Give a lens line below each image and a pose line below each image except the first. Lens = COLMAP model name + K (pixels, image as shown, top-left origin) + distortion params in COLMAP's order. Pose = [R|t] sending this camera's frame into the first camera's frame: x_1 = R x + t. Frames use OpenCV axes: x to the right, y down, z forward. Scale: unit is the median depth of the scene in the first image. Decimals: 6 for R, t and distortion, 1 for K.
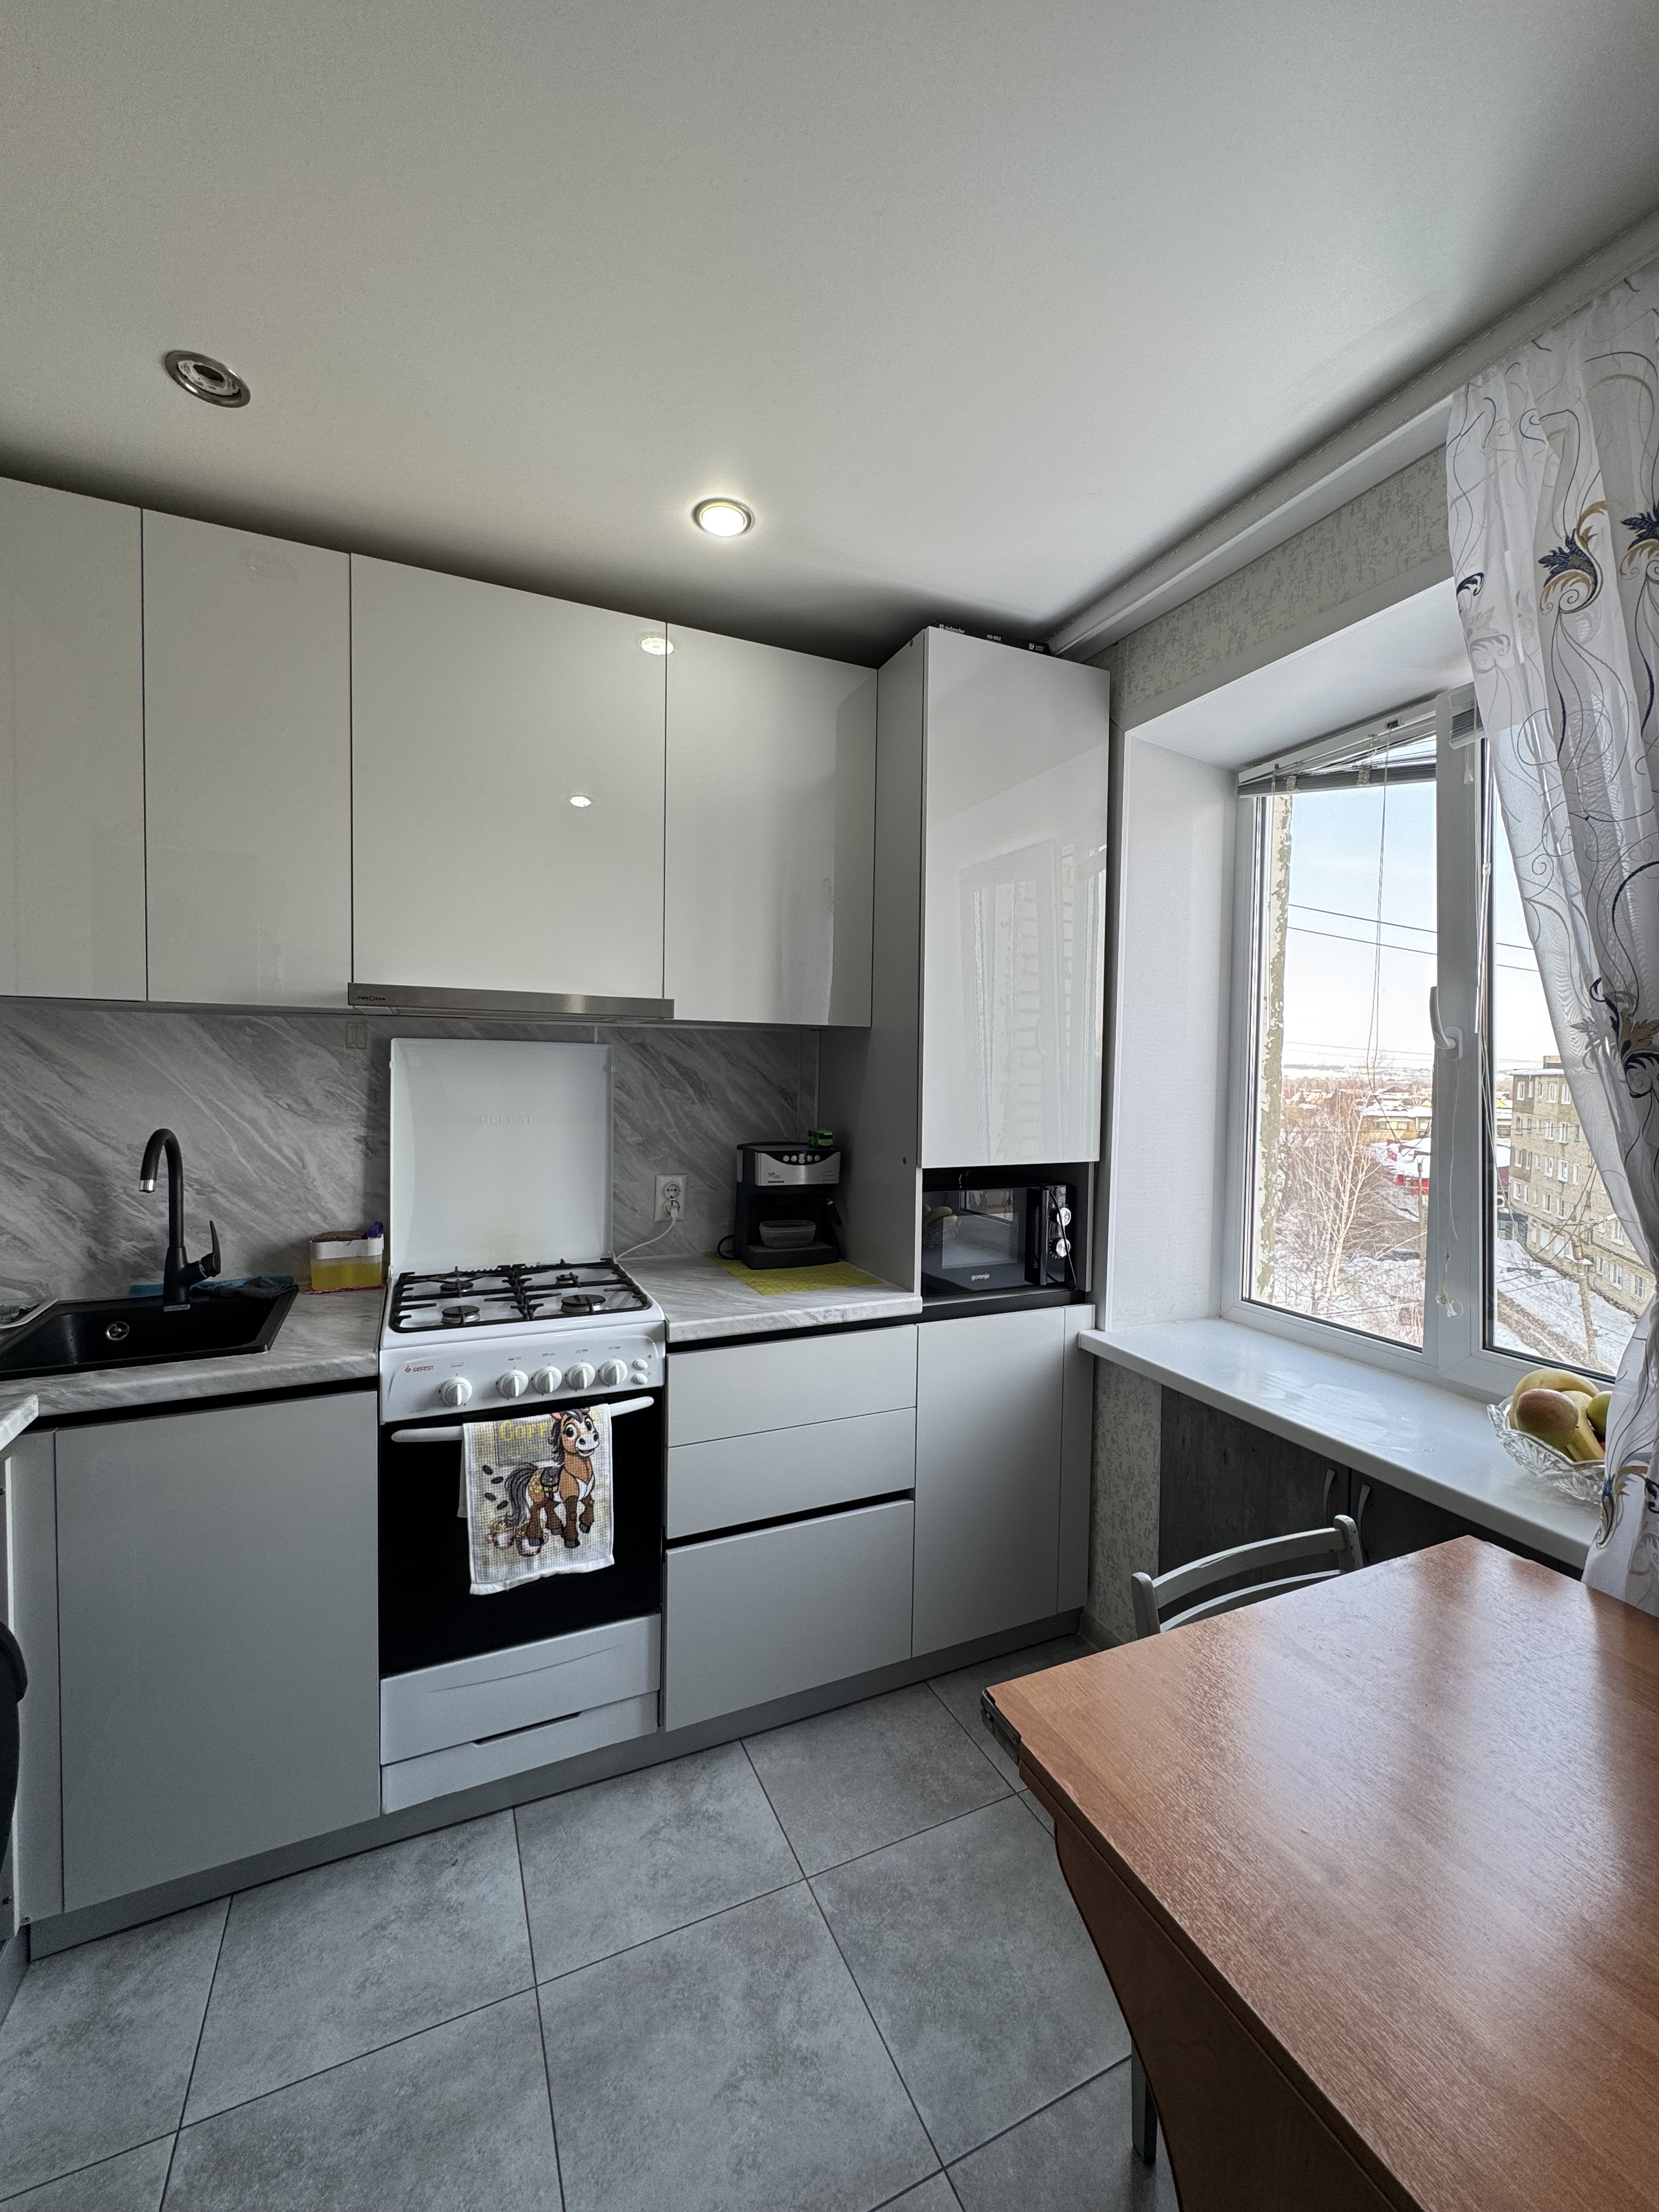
lens RADIAL K [[881.2, 0, 829.3], [0, 881.2, 1104.4], [0, 0, 1]] dist [-0.002697, 0.000497]
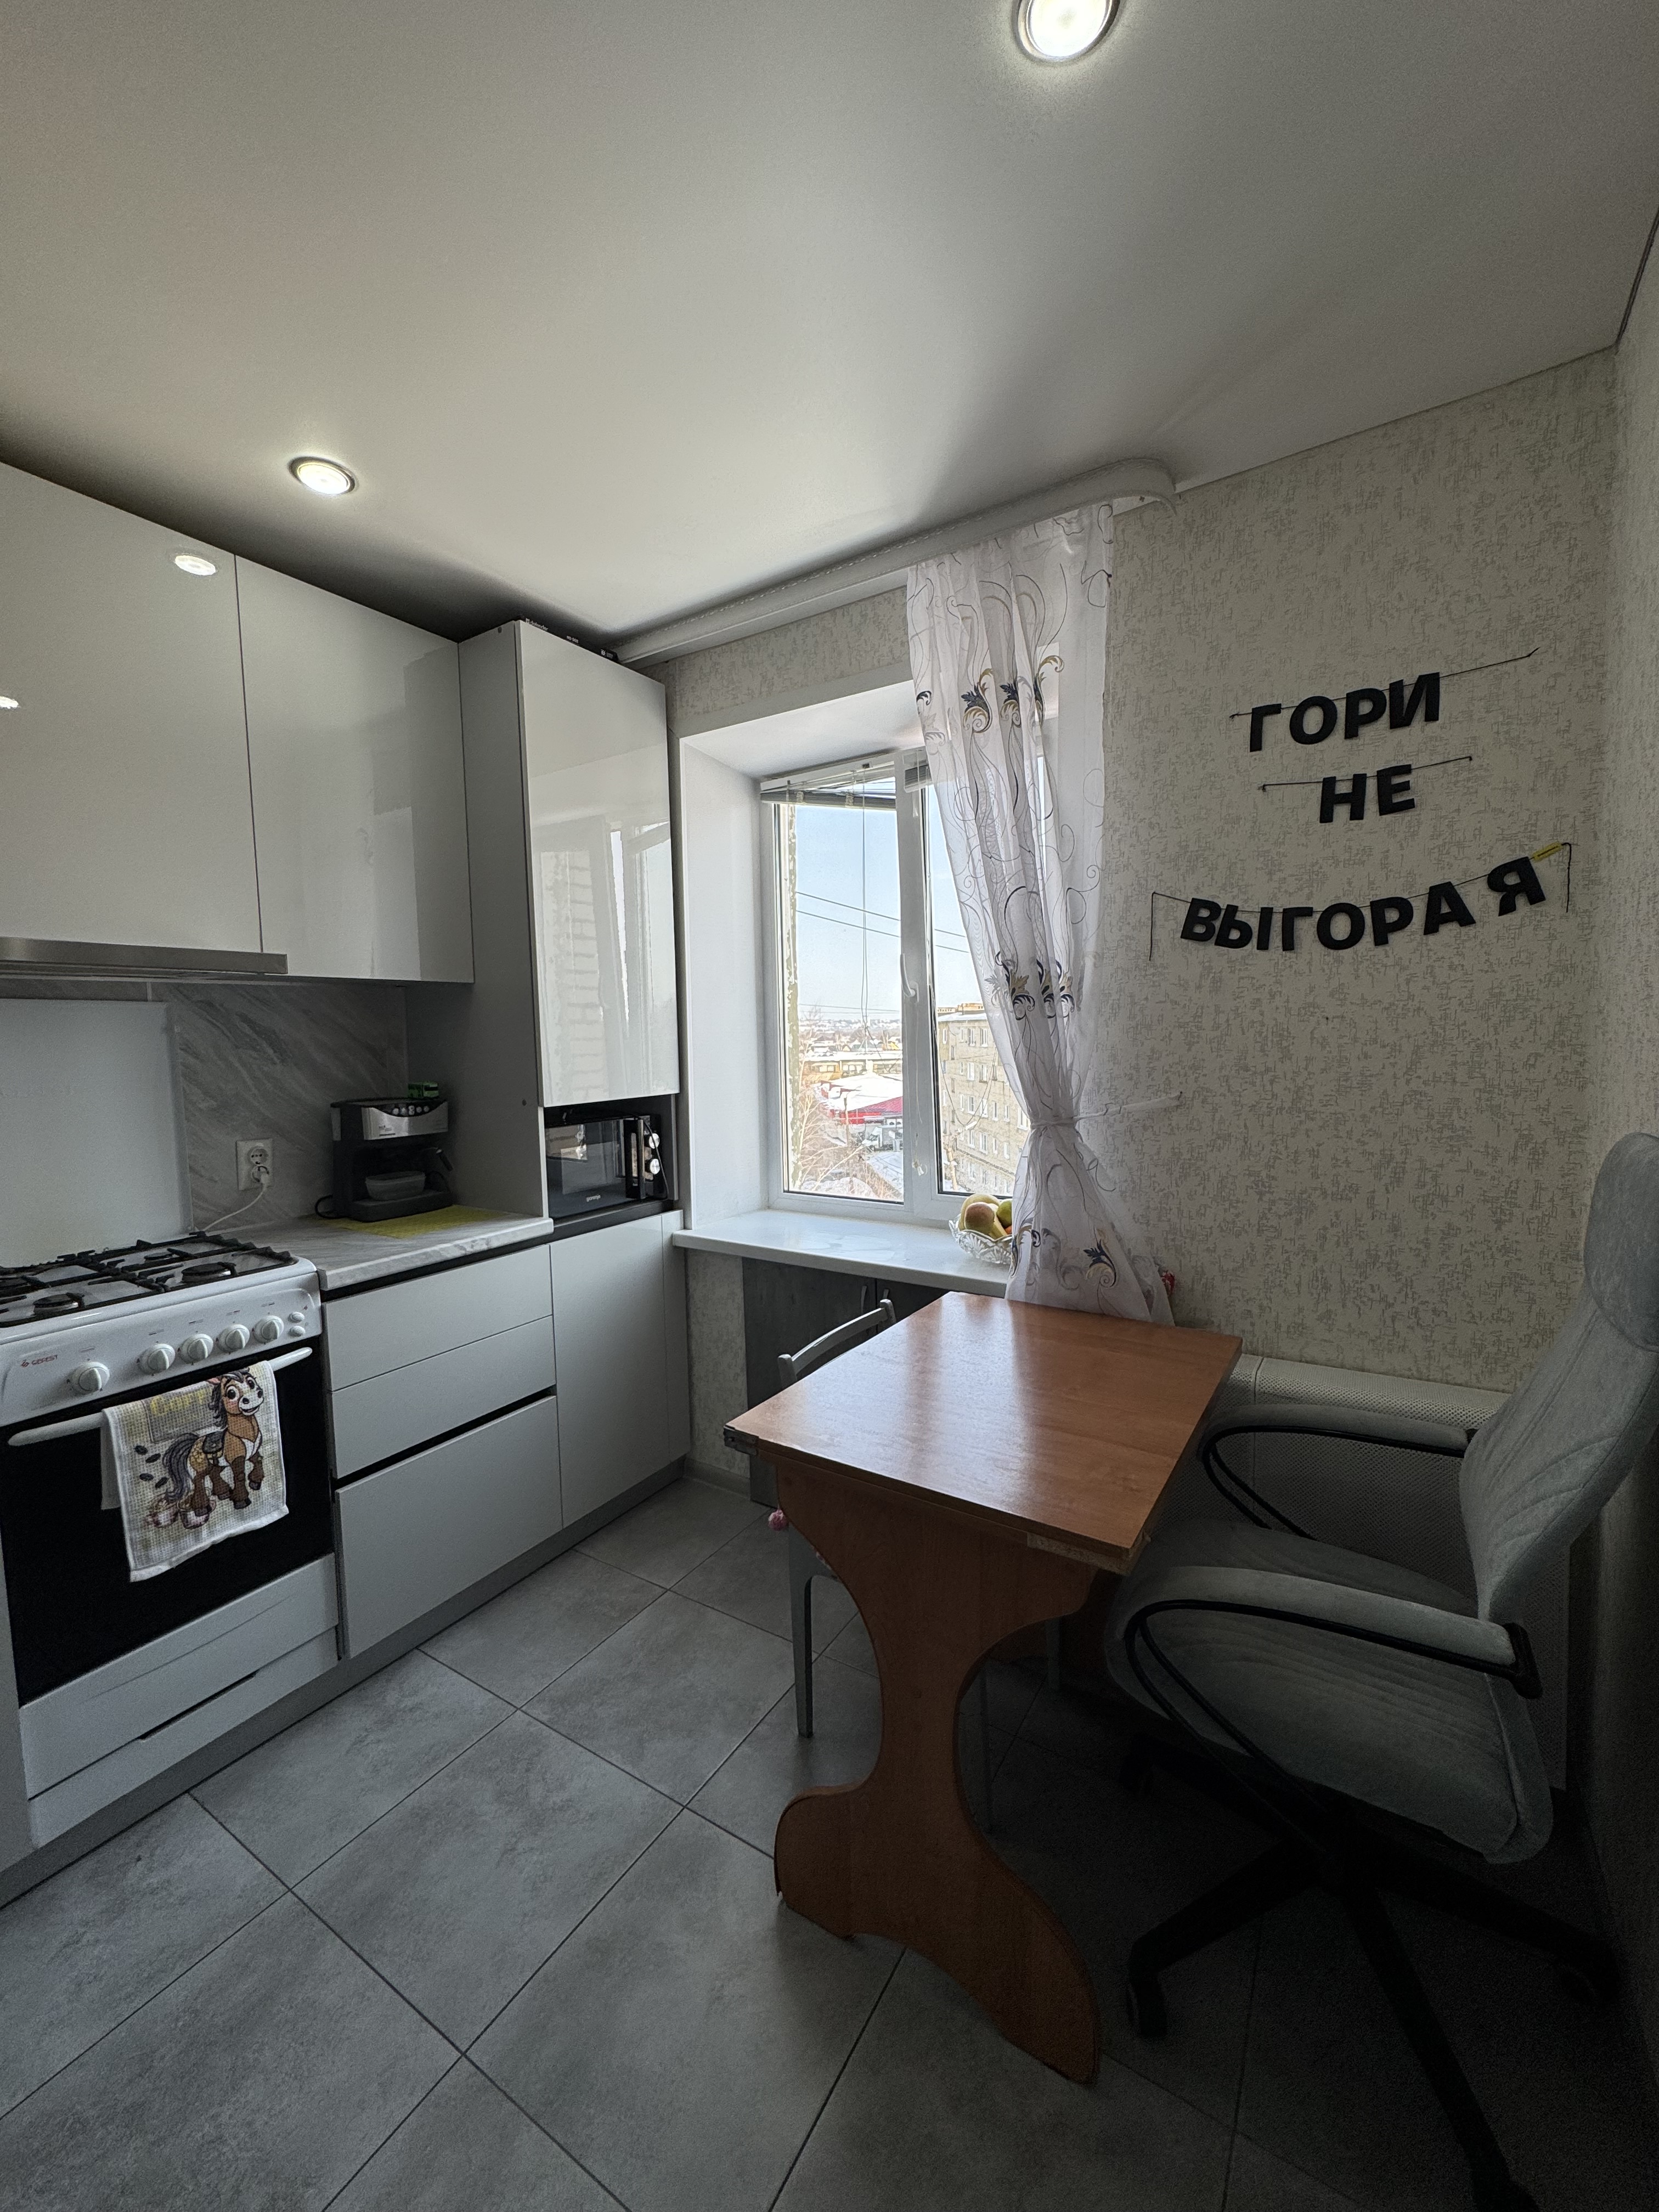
lens RADIAL K [[881.2, 0, 828.1], [0, 881.2, 1105.1], [0, 0, 1]] dist [-0.002697, 0.000497]
pose [[0.837301, -0.075757, 0.541469, -0.223514], [0.050649, 0.996843, 0.061148, 0.020684], [-0.544392, -0.023774, 0.838494, -0.168670]]
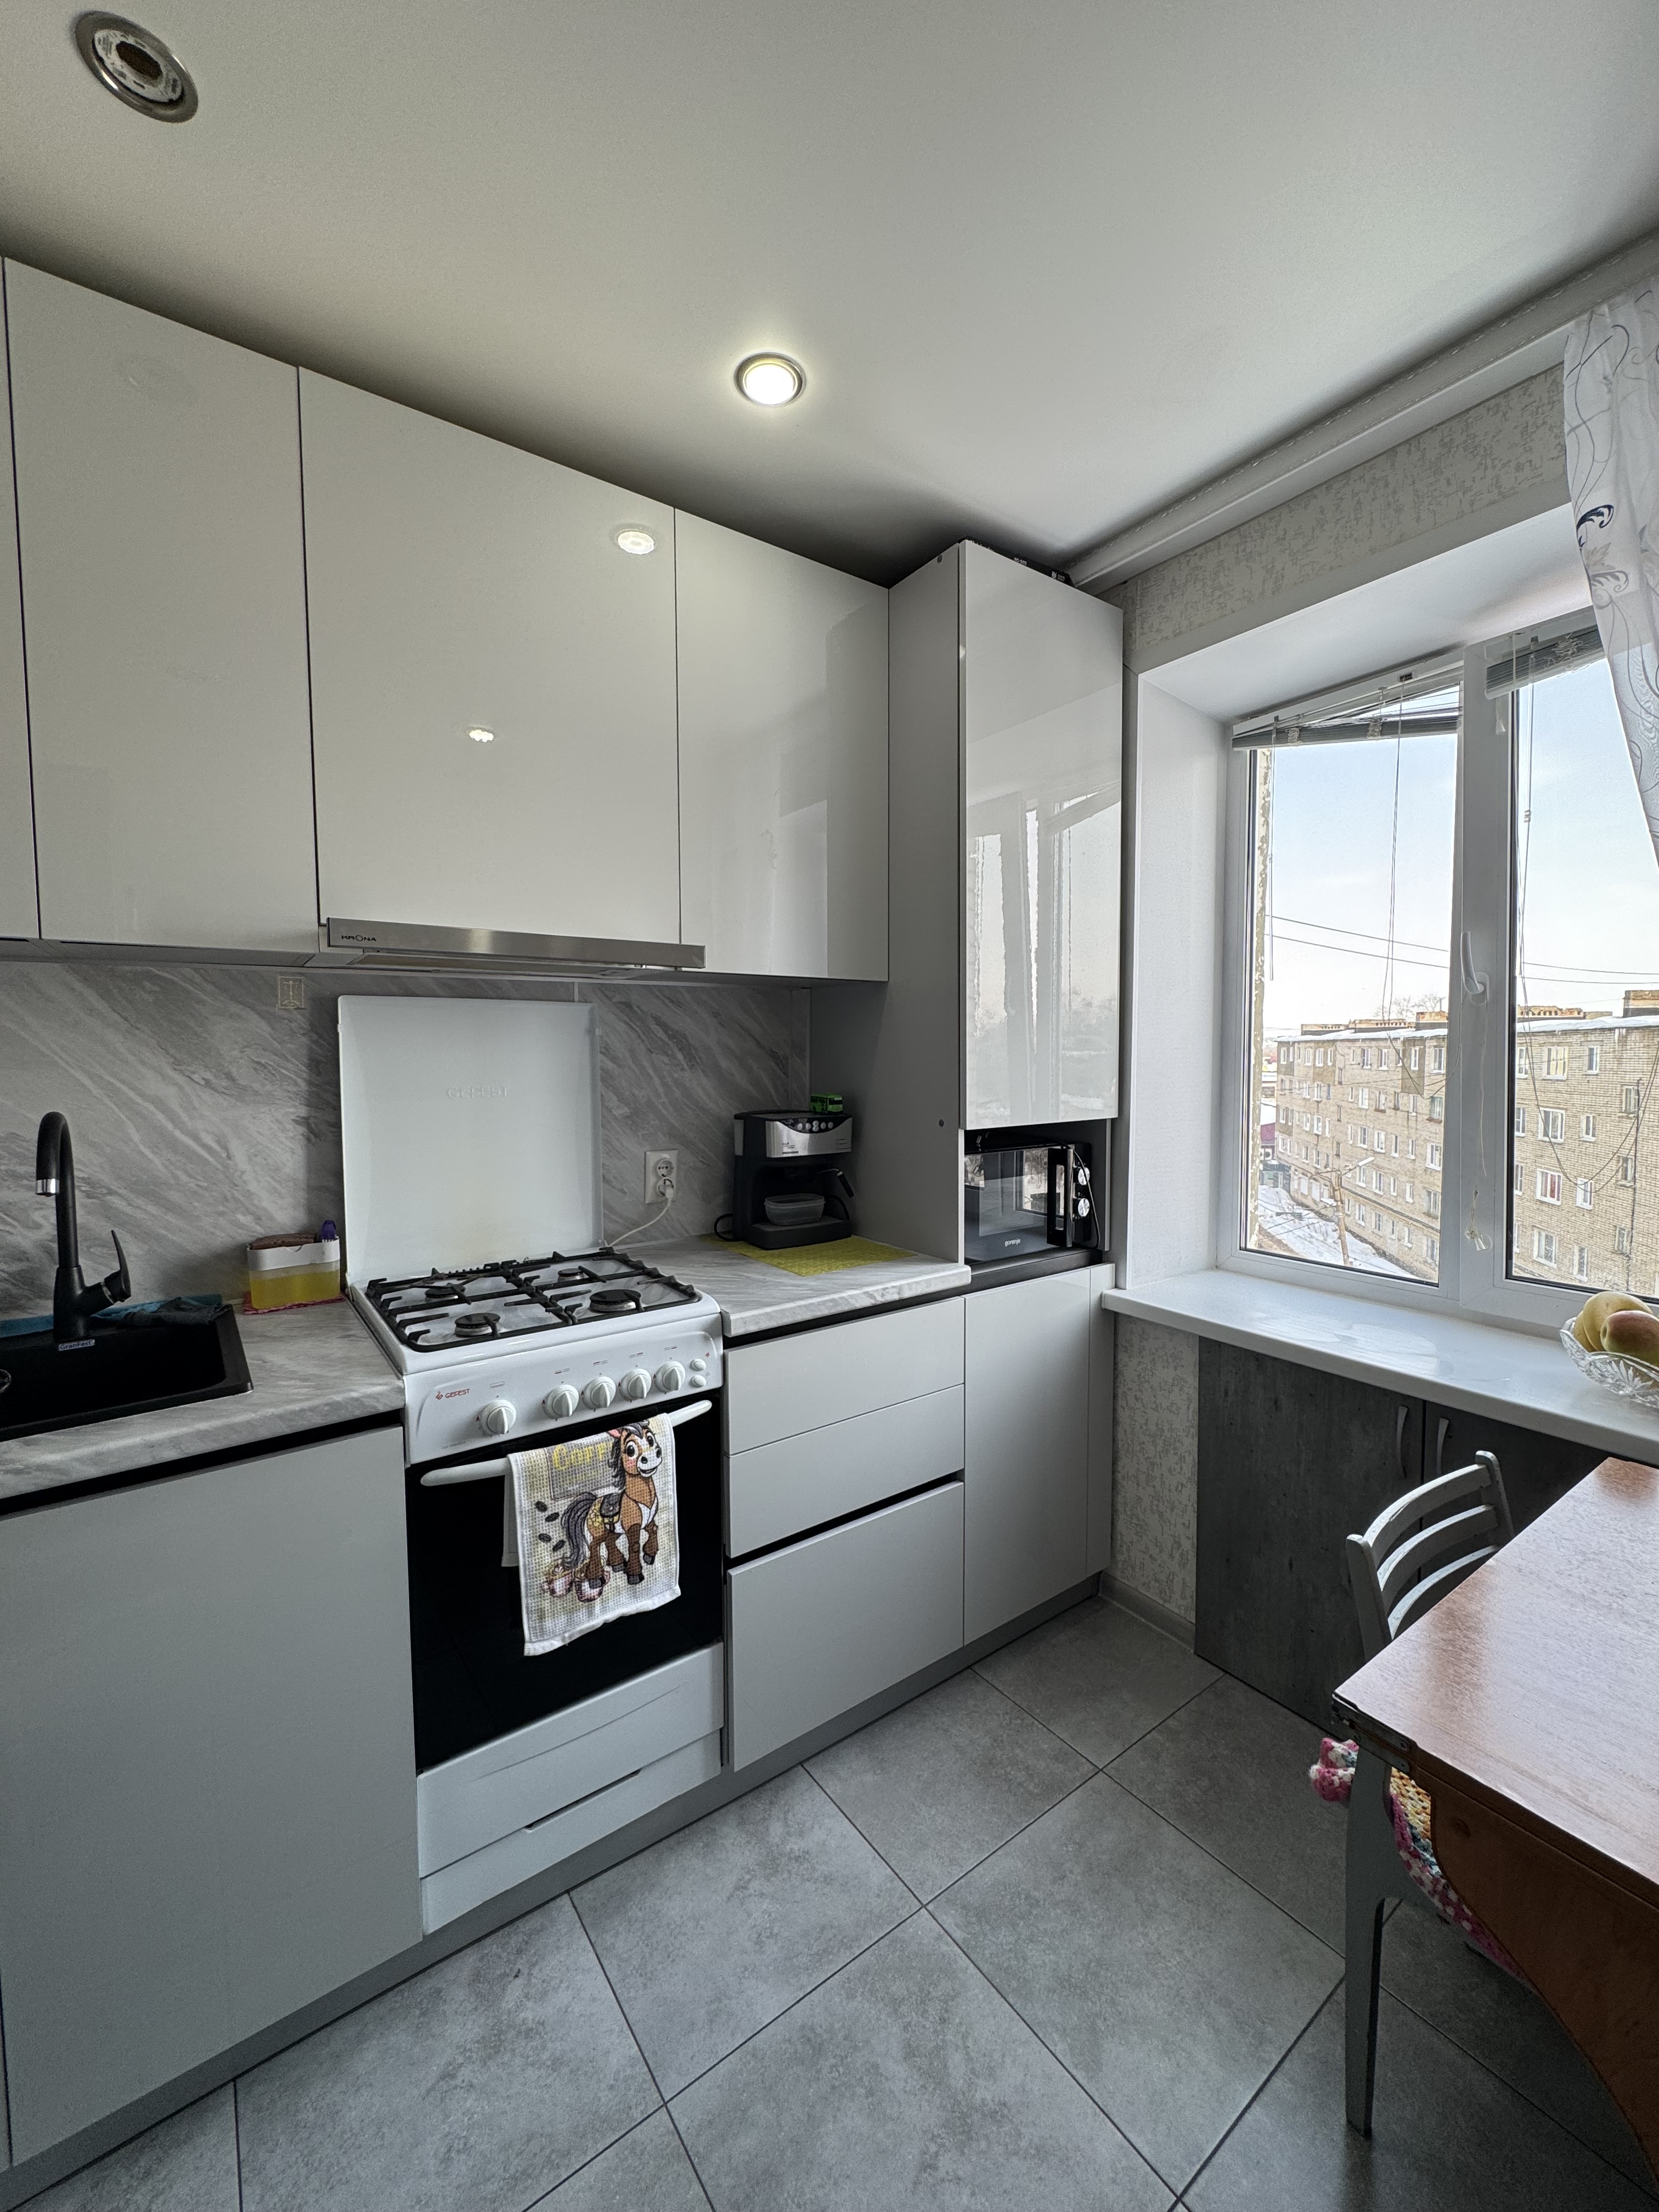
lens RADIAL K [[881.2, 0, 829.2], [0, 881.2, 1104.2], [0, 0, 1]] dist [-0.002697, 0.000497]
pose [[0.980721, -0.031947, 0.192783, -0.237882], [0.027232, 0.999263, 0.027058, 0.017645], [-0.193505, -0.021287, 0.980868, 0.122648]]
